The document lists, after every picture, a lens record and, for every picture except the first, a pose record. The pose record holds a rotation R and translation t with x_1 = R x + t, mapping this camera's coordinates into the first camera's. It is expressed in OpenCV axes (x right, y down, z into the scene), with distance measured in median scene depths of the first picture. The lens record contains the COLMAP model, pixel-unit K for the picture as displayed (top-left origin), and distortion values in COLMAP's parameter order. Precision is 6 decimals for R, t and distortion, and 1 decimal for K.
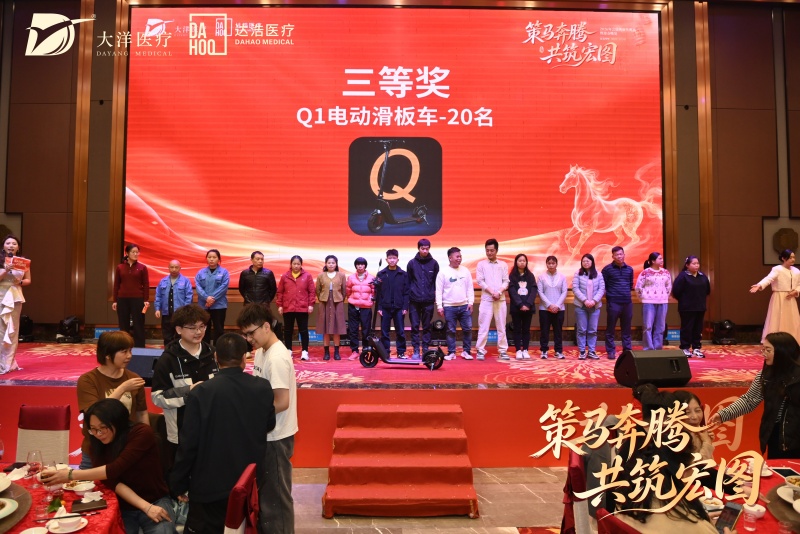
lens RADIAL K [[537.8, 0, 400.0], [0, 537.8, 267.0], [0, 0, 1]] dist [-0.036492, -0.003237]
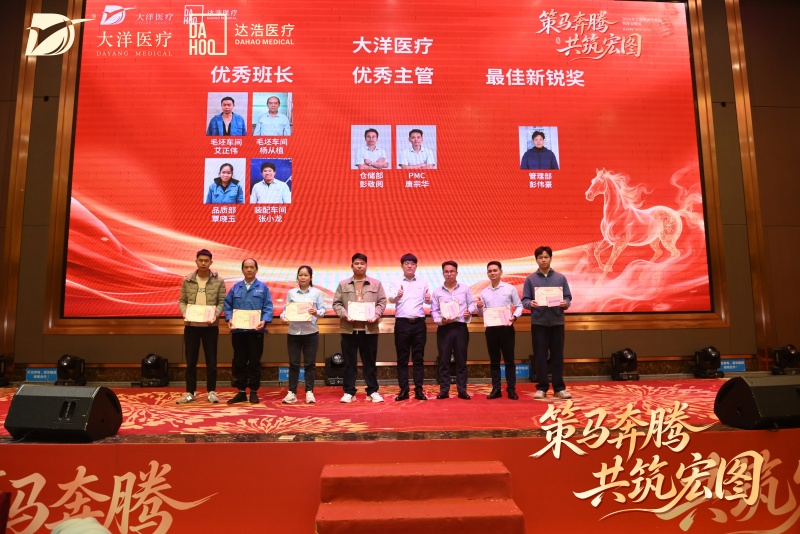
lens RADIAL K [[537.8, 0, 400.0], [0, 537.8, 267.0], [0, 0, 1]] dist [-0.036492, -0.003237]
pose [[0.999447, -0.010411, 0.031596, -0.027356], [0.013031, 0.996389, -0.083900, 0.035258], [-0.030608, 0.084265, 0.995973, 0.164926]]
